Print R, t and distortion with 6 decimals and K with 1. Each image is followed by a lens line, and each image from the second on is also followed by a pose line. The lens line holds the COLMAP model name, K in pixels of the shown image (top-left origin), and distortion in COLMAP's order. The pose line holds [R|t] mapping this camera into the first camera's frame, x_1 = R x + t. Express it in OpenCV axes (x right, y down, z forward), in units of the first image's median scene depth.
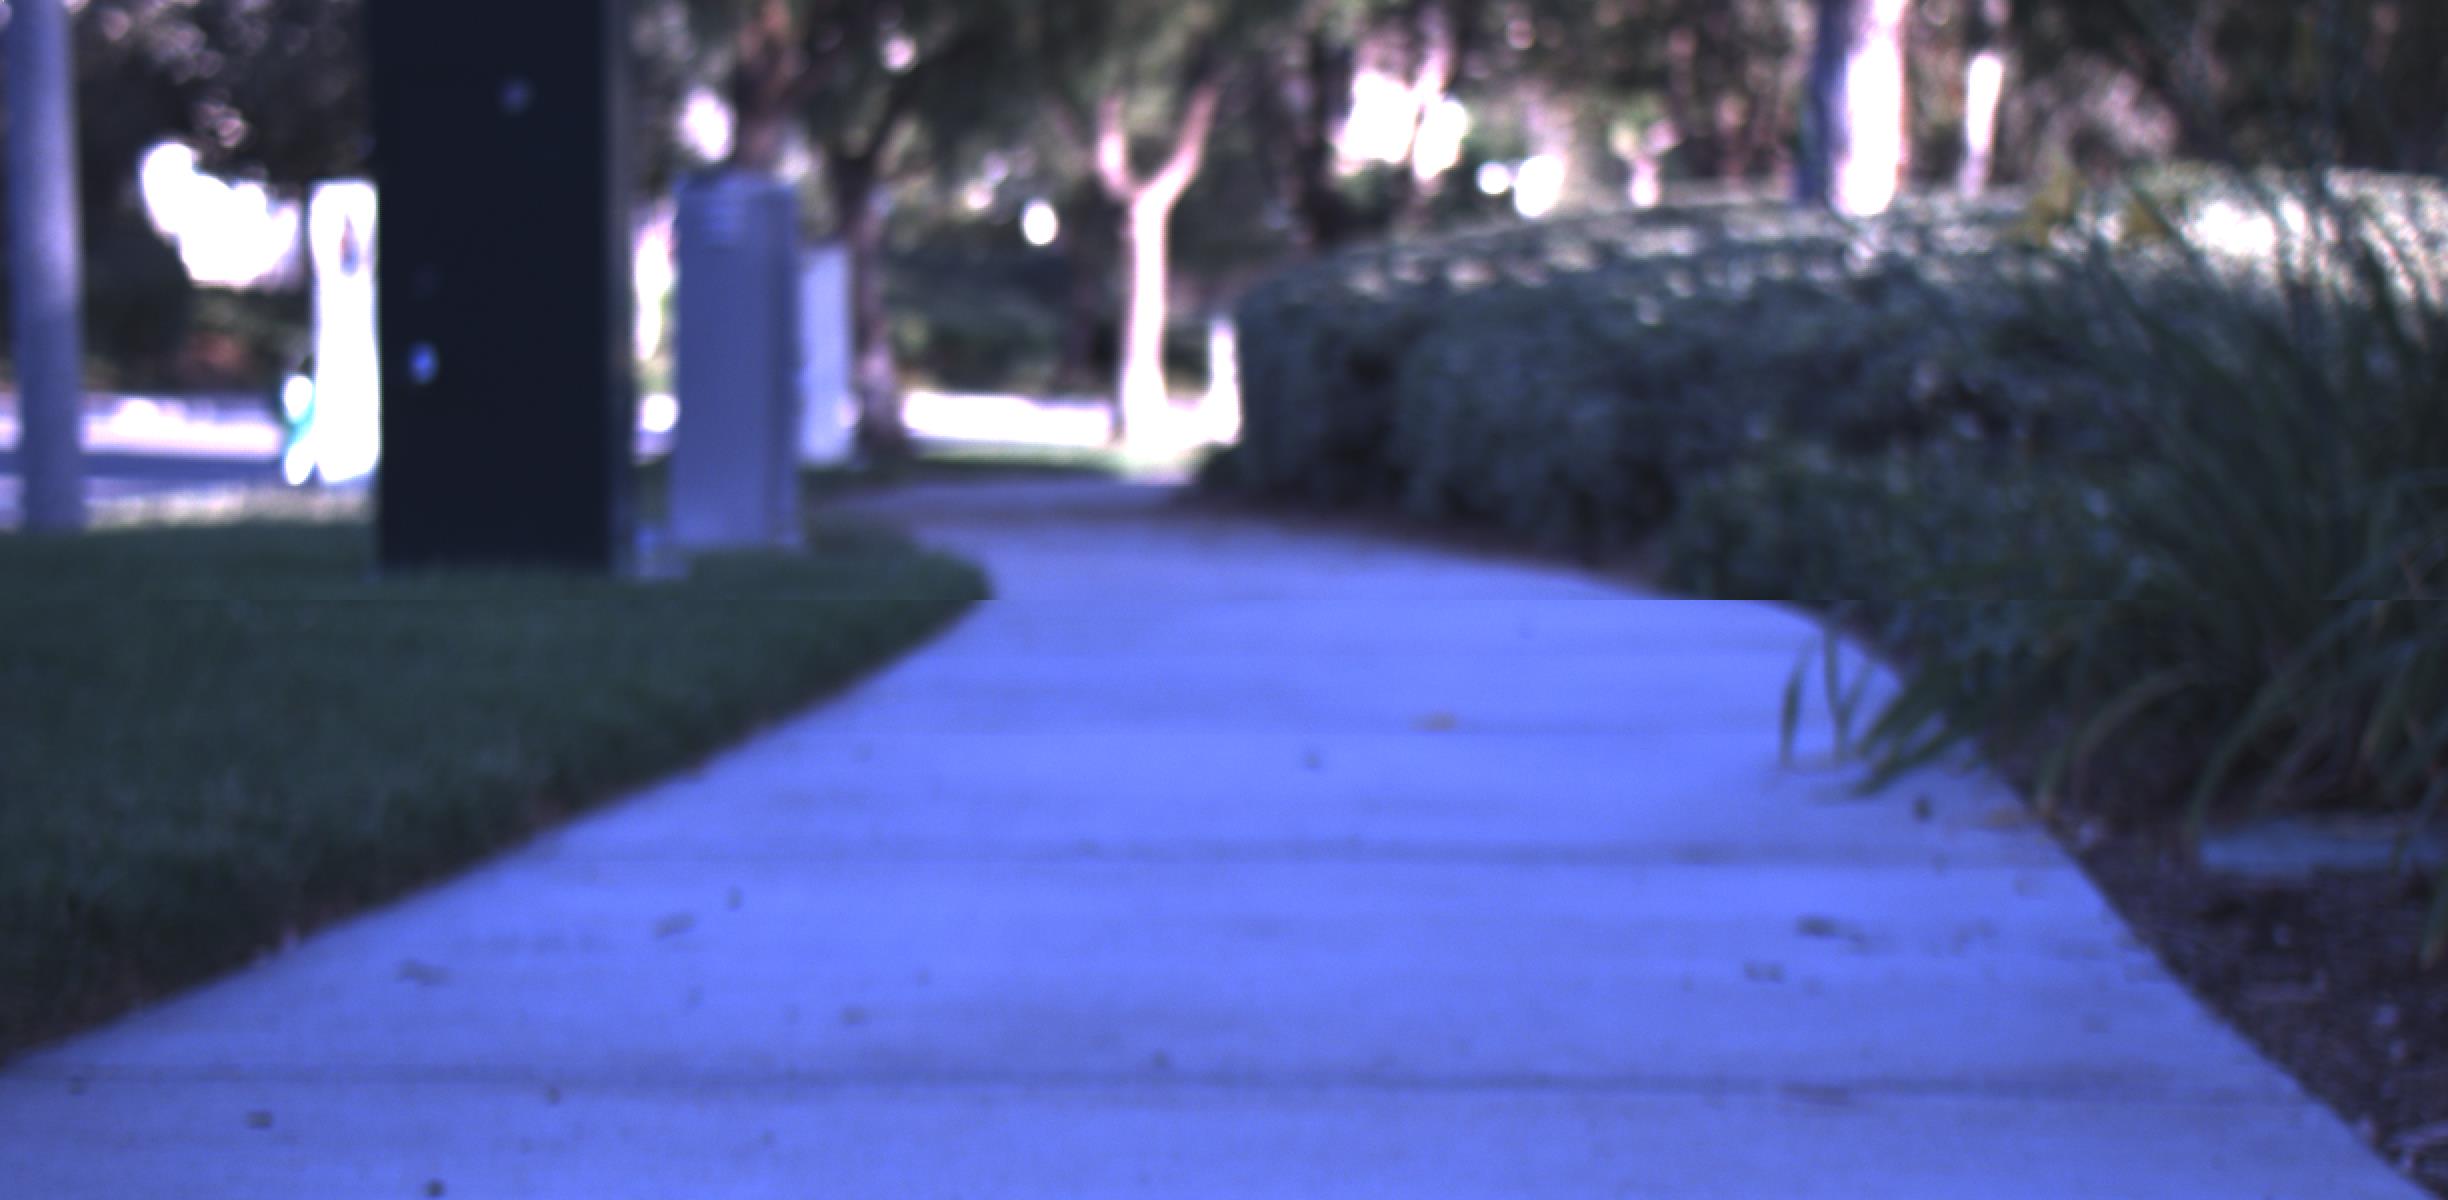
lens RADIAL K [[4502.5, 0, 1224.0], [0, 4502.5, 600.0], [0, 0, 1]] dist [-0.016484, 0.234967]
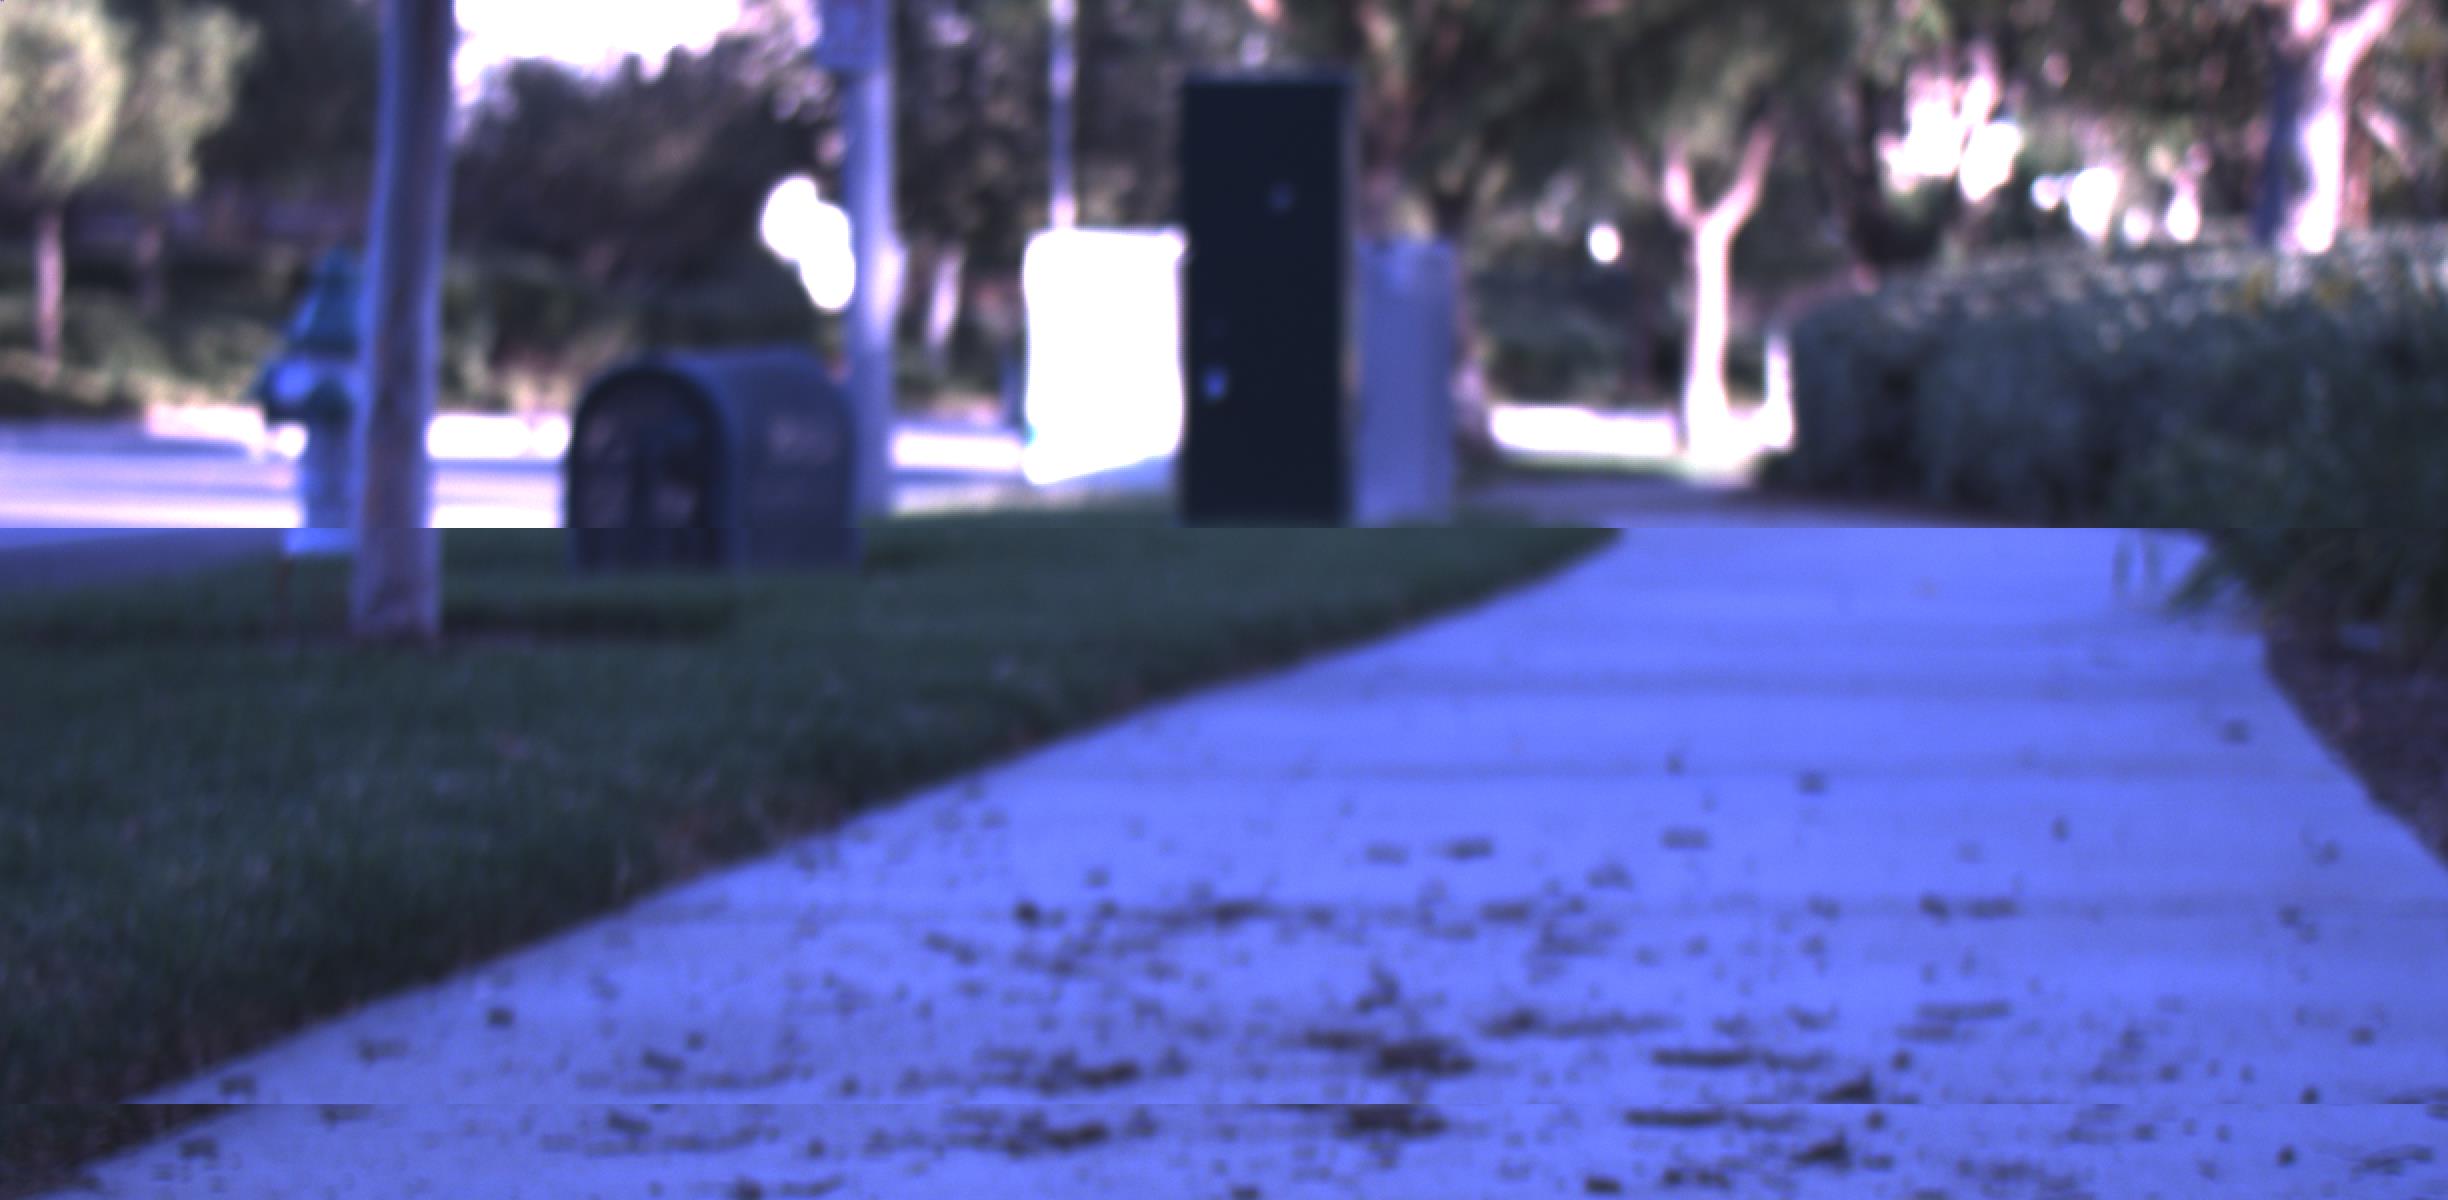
lens RADIAL K [[4502.5, 0, 1224.0], [0, 4502.5, 600.0], [0, 0, 1]] dist [-0.016484, 0.234967]
pose [[0.992410, -0.000354, -0.122975, 0.000515], [-0.000002, 0.999996, -0.002894, 0.006436], [0.122976, 0.002873, 0.992406, -0.135111]]
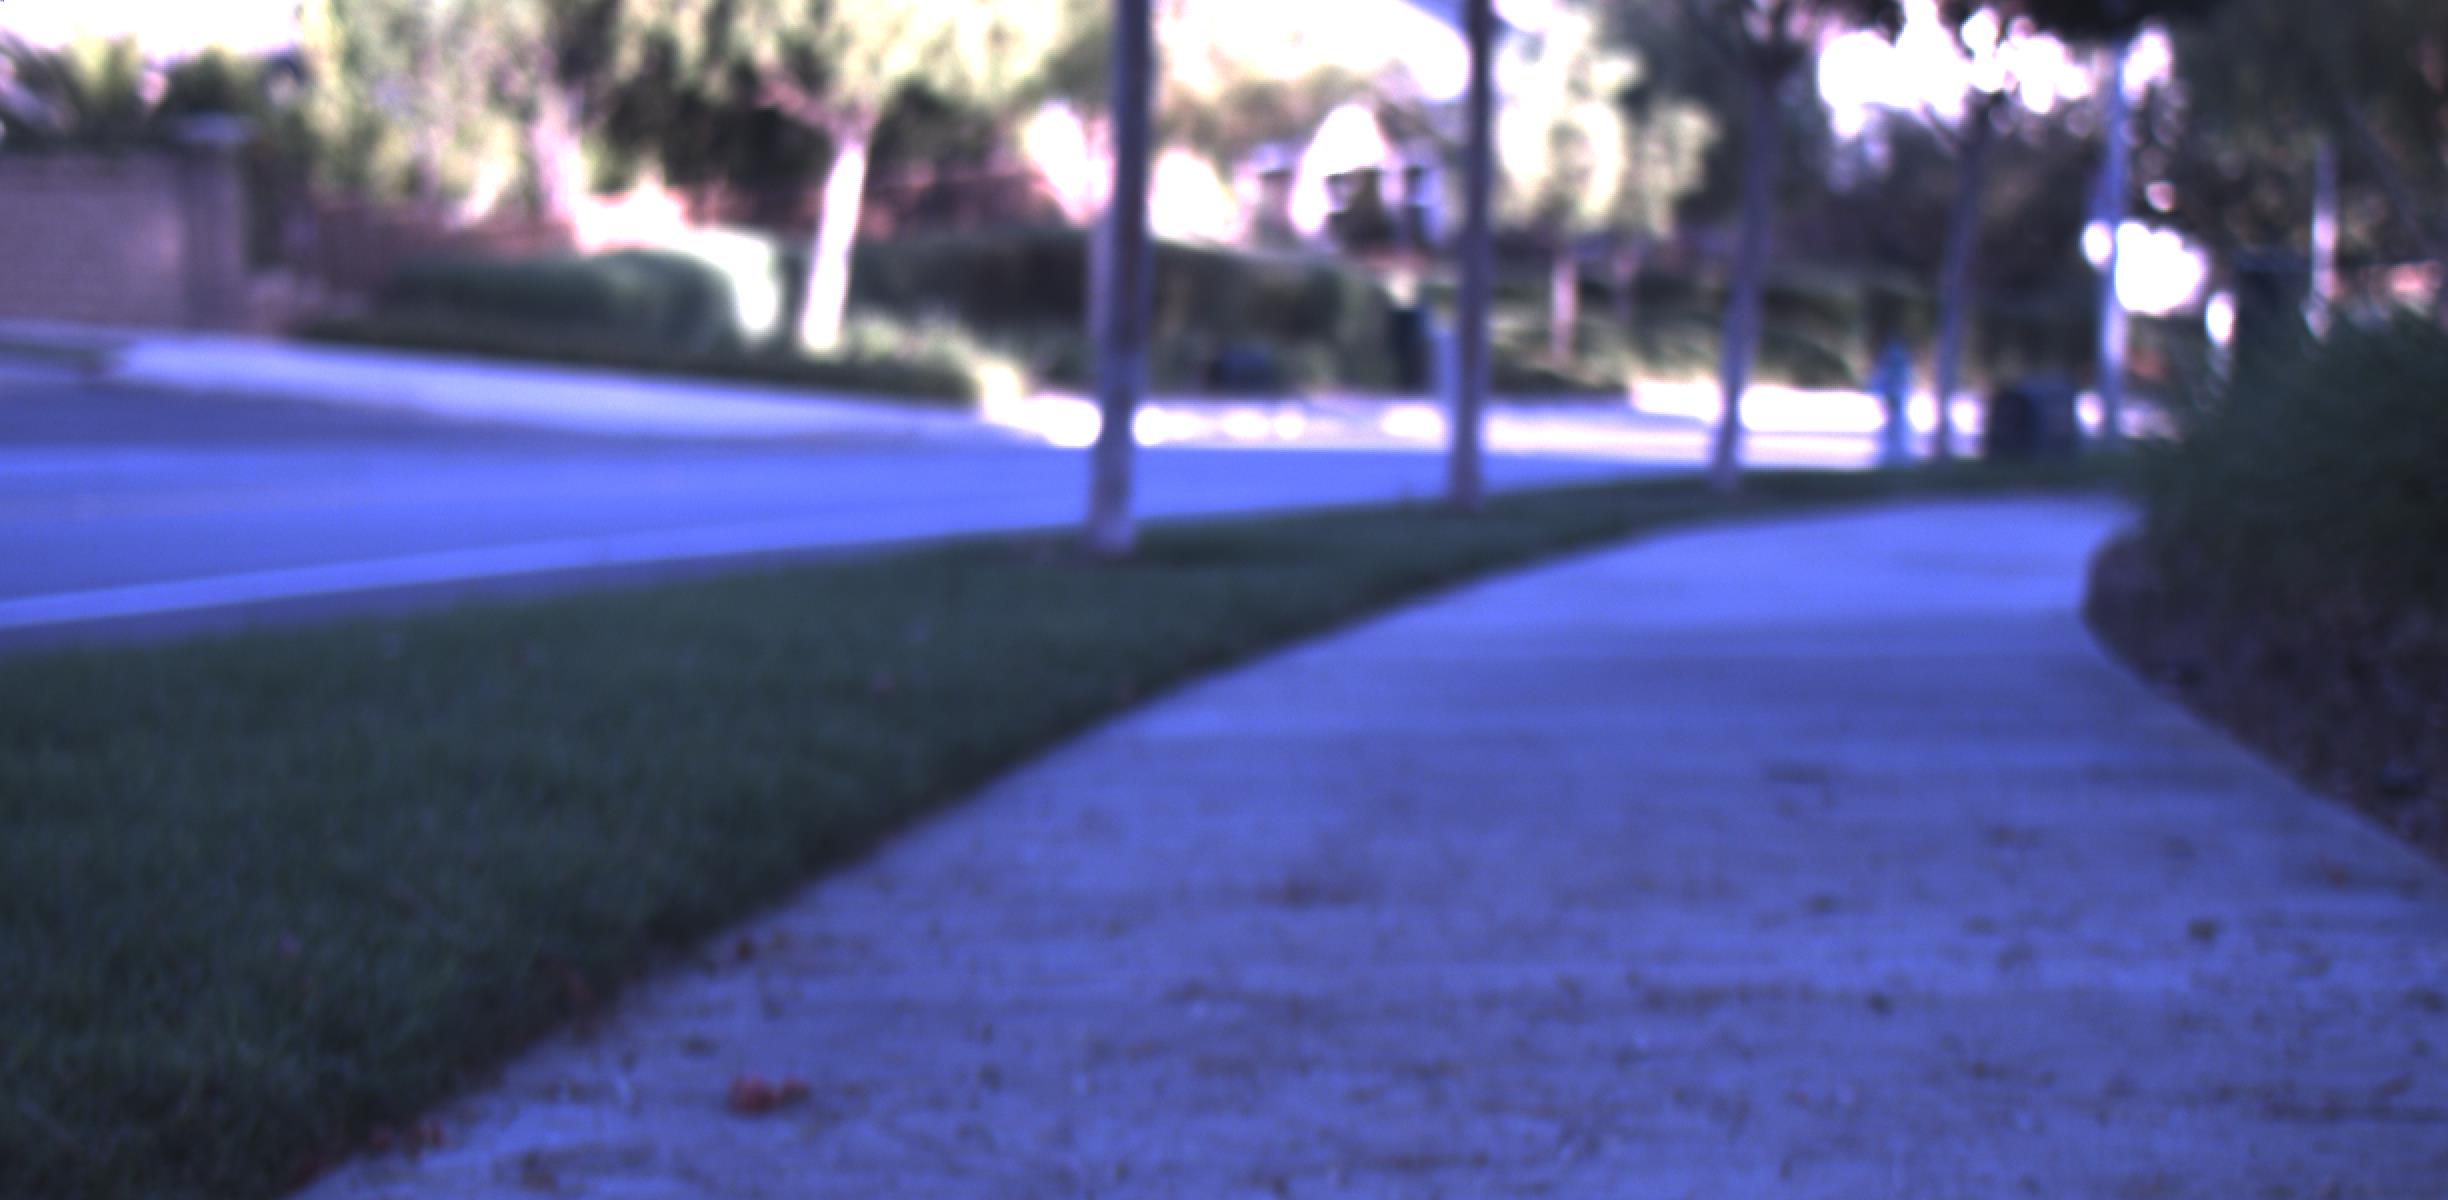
lens RADIAL K [[4502.5, 0, 1224.0], [0, 4502.5, 600.0], [0, 0, 1]] dist [-0.016484, 0.234967]
pose [[0.914361, 0.018313, -0.404486, 0.167821], [-0.017844, 0.999829, 0.004931, 0.034770], [0.404507, 0.002709, 0.914531, -0.808124]]
